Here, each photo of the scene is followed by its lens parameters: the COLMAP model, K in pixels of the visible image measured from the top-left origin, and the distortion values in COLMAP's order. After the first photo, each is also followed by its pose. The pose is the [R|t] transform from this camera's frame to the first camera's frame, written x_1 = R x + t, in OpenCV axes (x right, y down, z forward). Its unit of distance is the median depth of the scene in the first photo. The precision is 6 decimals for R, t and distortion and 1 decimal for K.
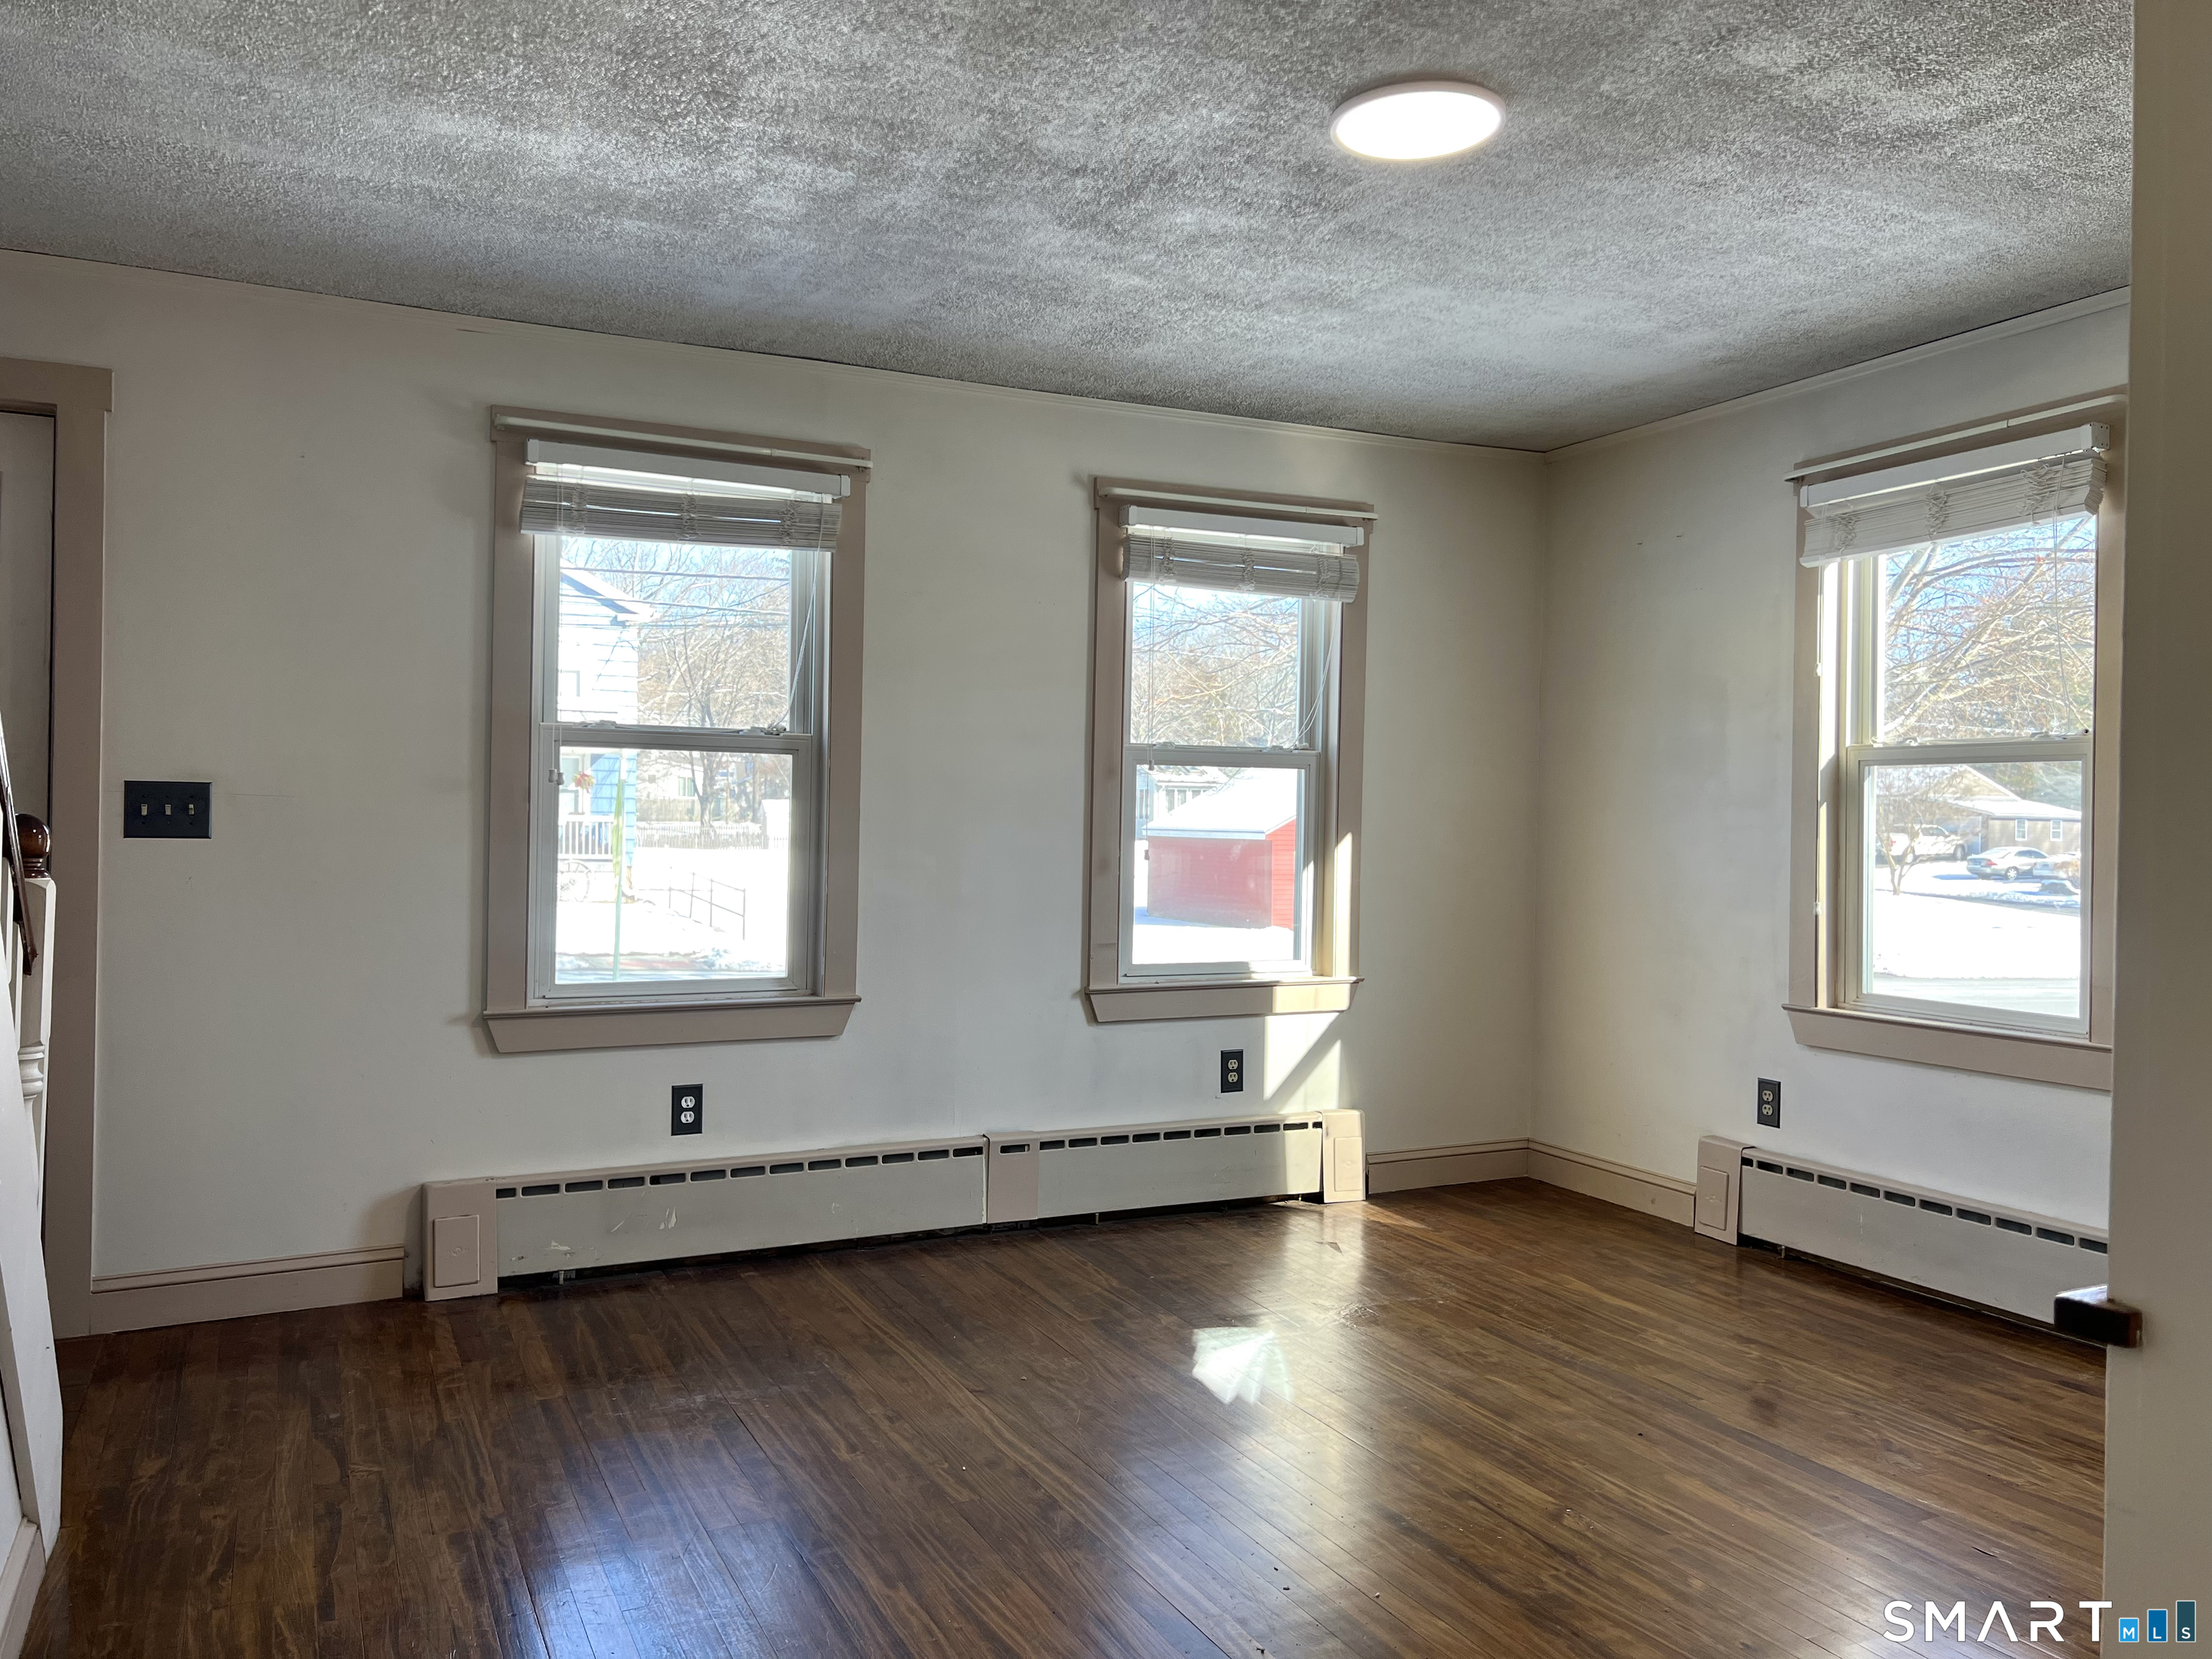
lens RADIAL K [[1654.0, 0, 1116.6], [0, 1654.0, 809.2], [0, 0, 1]] dist [0.069955, -0.084150]
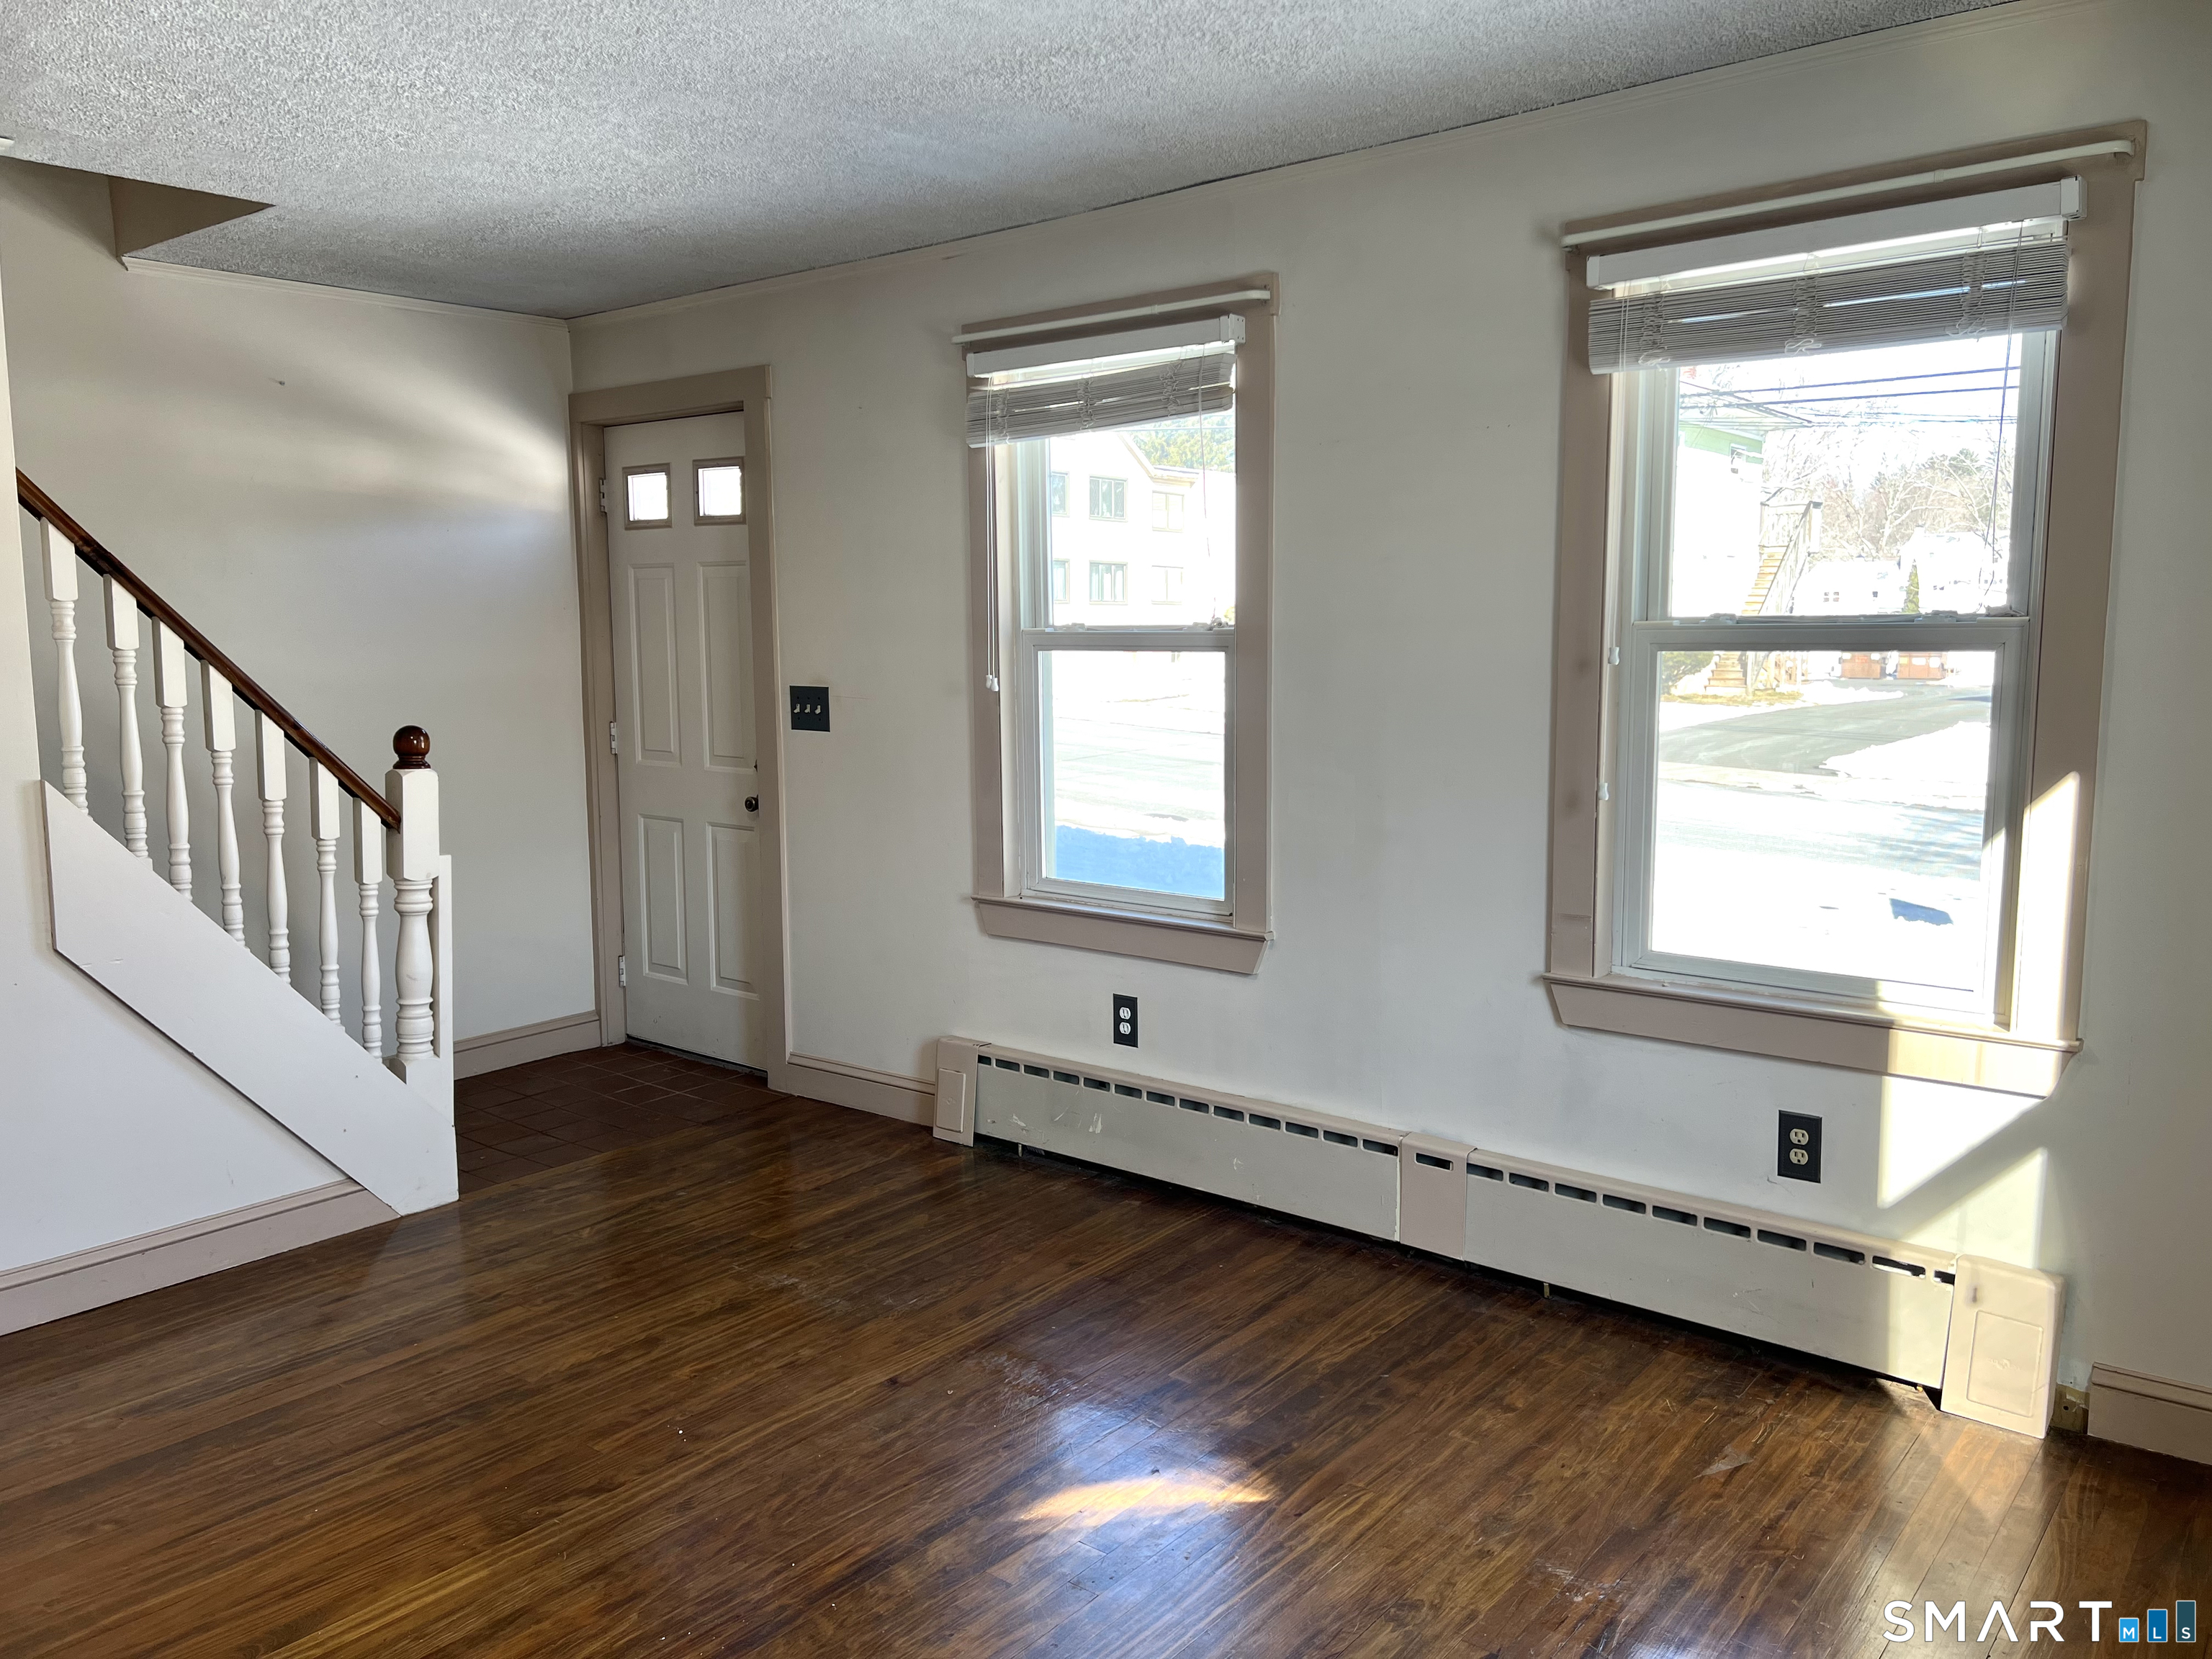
lens RADIAL K [[1654.0, 0, 1097.4], [0, 1654.0, 836.0], [0, 0, 1]] dist [0.069955, -0.084150]
pose [[0.410169, 0.096827, -0.906855, 0.588667], [0.014977, 0.993499, 0.112852, -0.036595], [0.911887, -0.059871, 0.406052, 0.582817]]
